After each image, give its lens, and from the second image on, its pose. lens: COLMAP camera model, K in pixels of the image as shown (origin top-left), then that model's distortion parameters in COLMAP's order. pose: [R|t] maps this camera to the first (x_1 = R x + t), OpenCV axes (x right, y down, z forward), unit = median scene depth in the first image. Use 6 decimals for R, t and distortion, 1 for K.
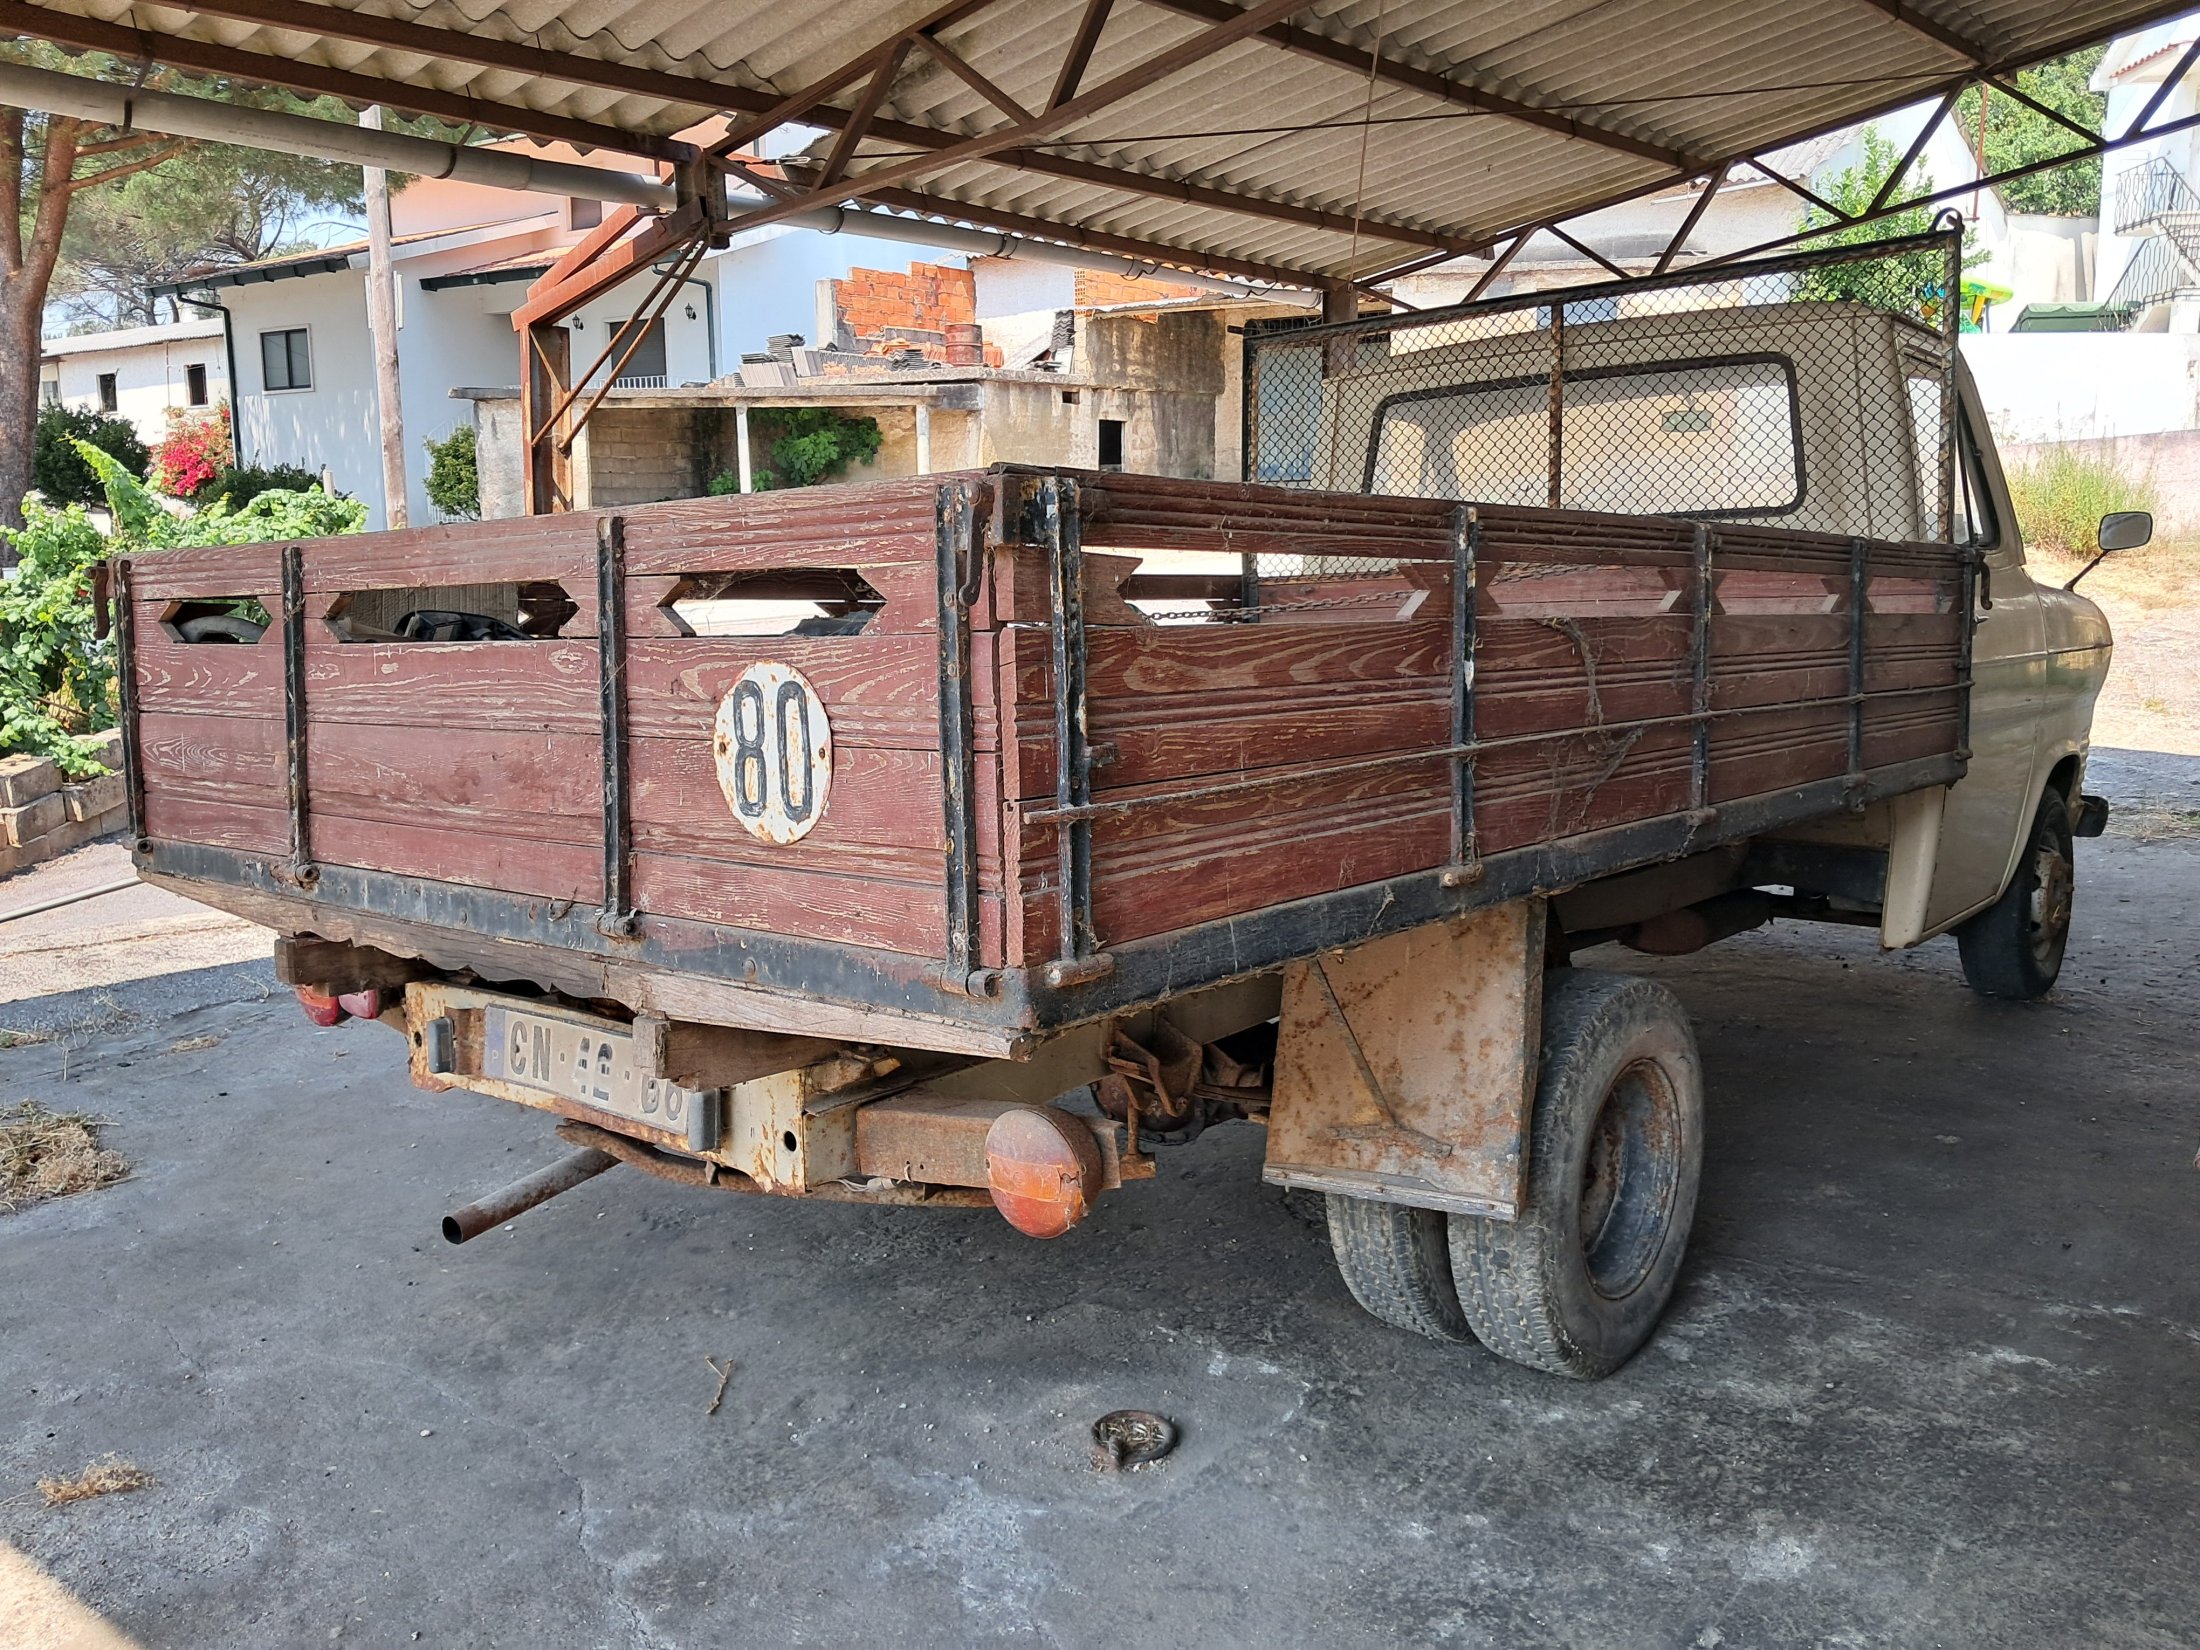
lens RADIAL K [[1730.7, 0, 1100.0], [0, 1730.7, 825.0], [0, 0, 1]] dist [0.018015, -0.007217]
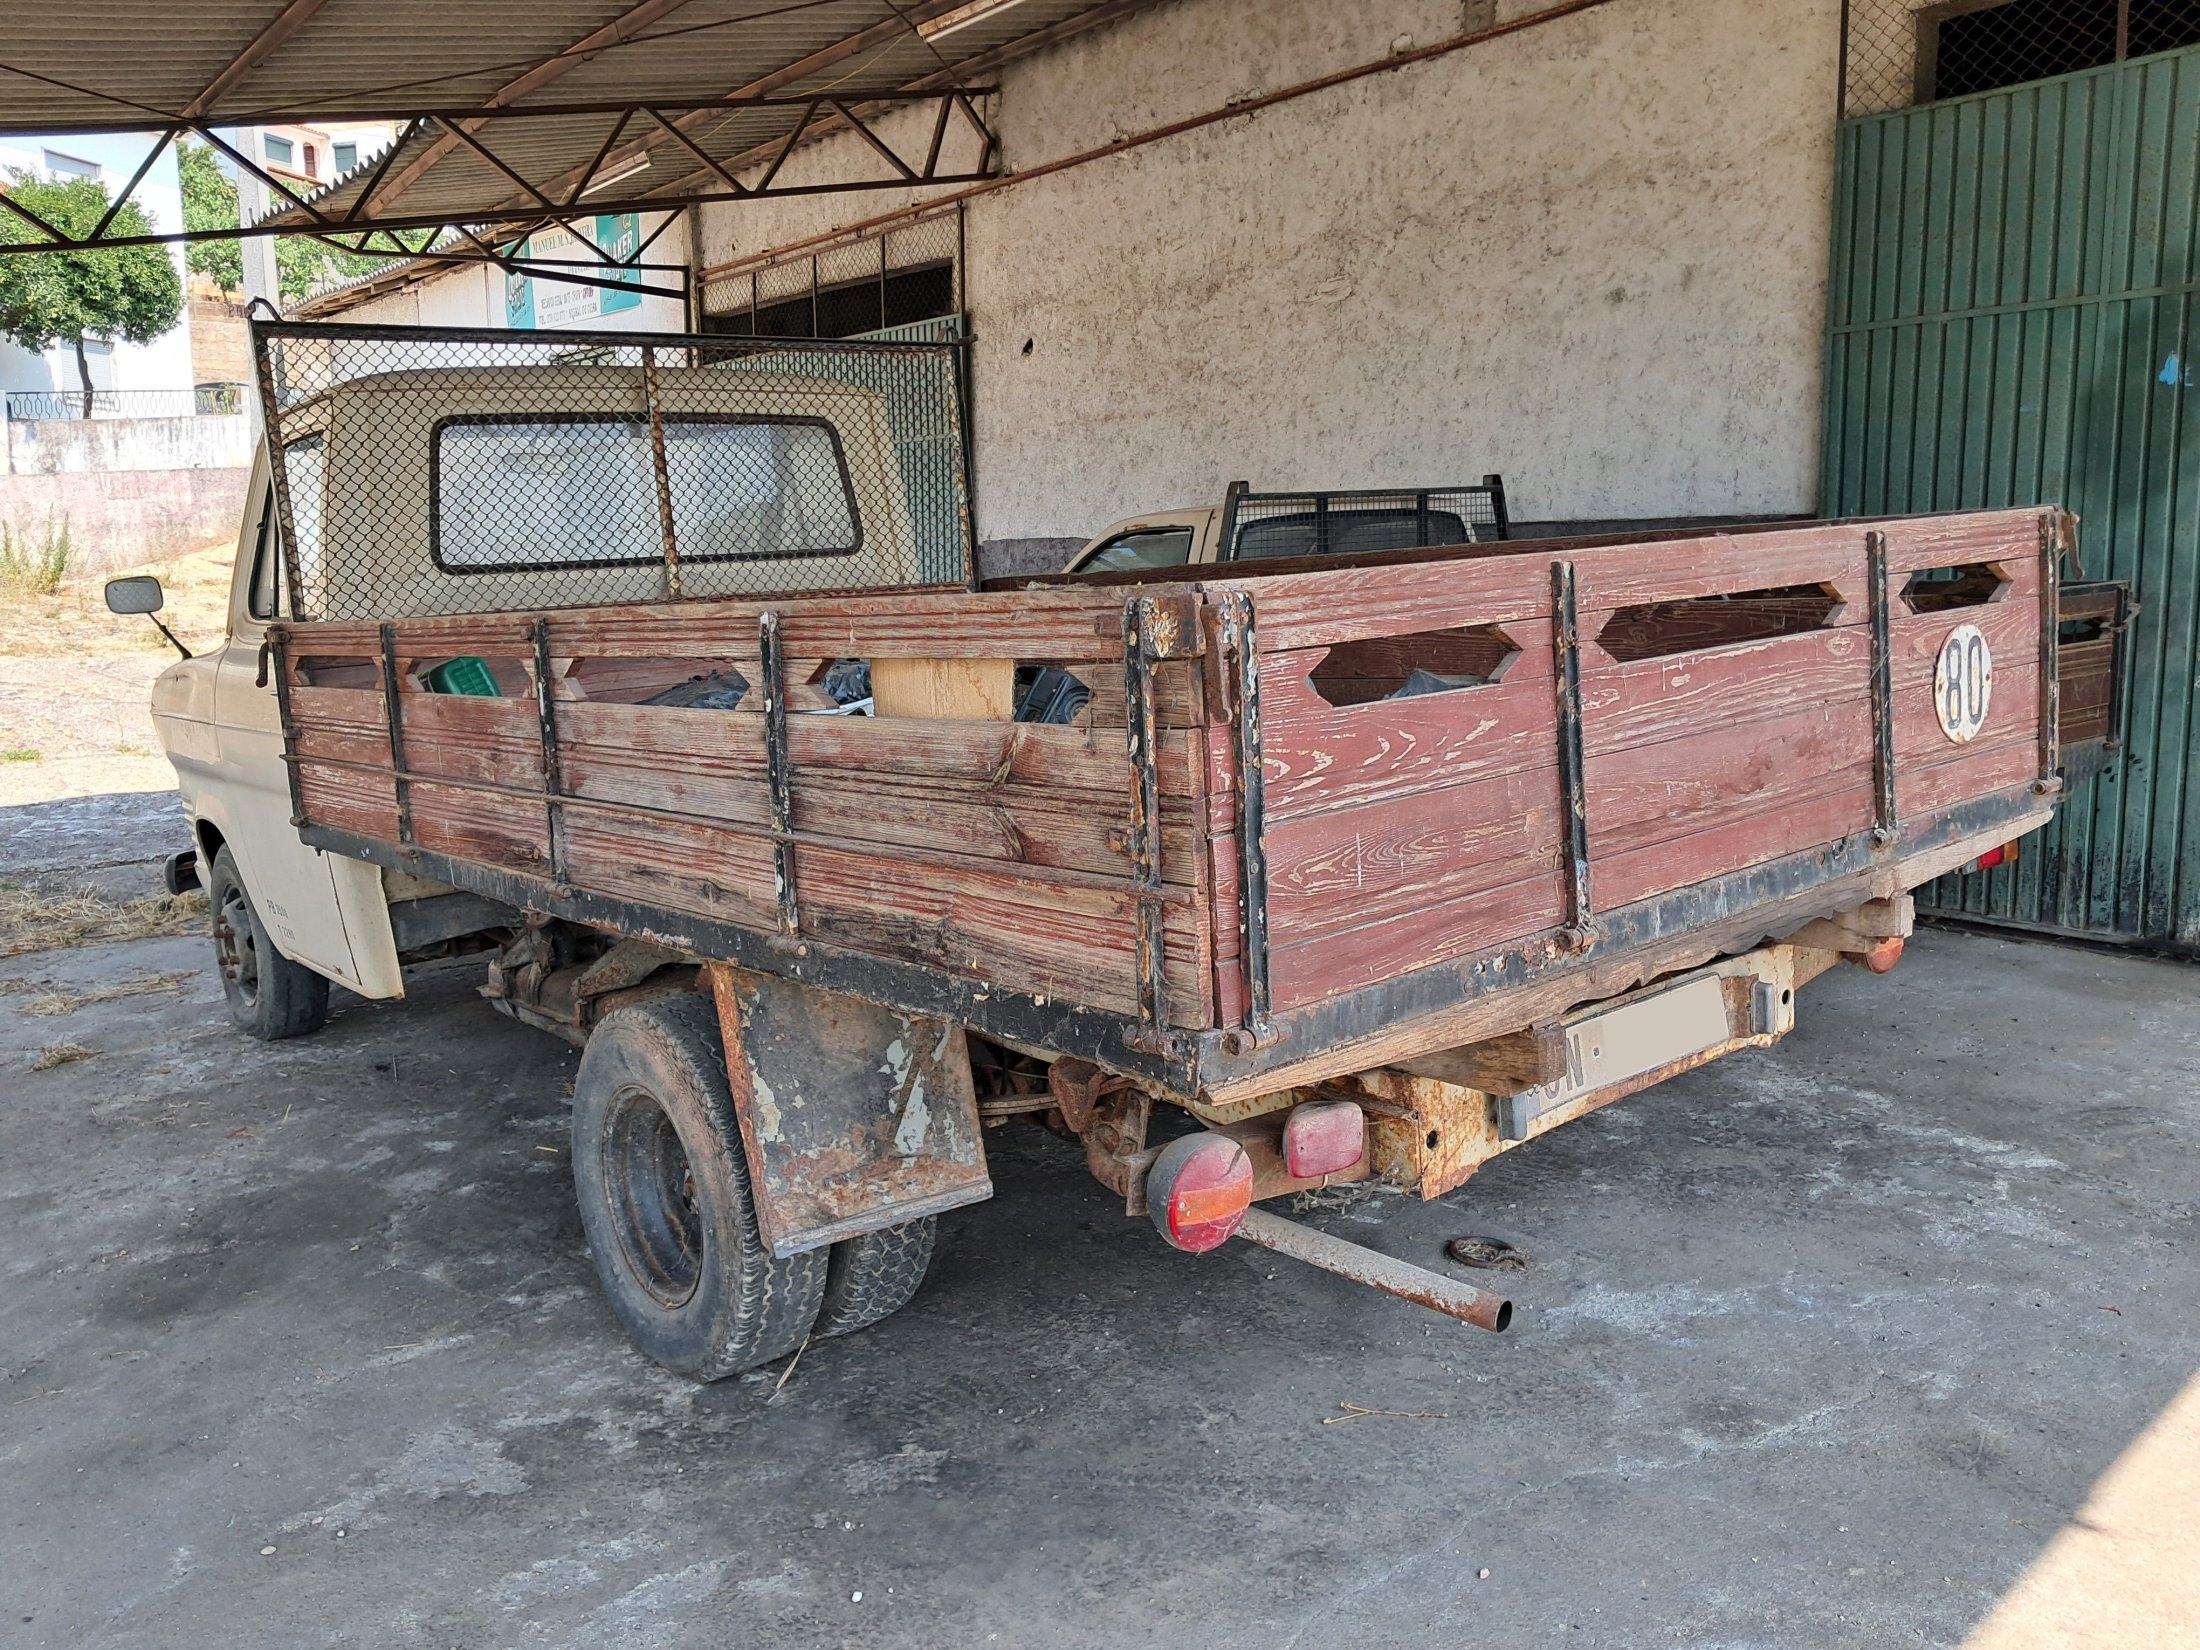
lens RADIAL K [[1739.1, 0, 1115.4], [0, 1739.1, 856.5], [0, 0, 1]] dist [0.042356, -0.012696]
pose [[0.161252, -0.160371, 0.973796, -1.430391], [0.179548, 0.975010, 0.130839, -0.178253], [-0.970443, 0.153745, 0.186017, 1.124218]]
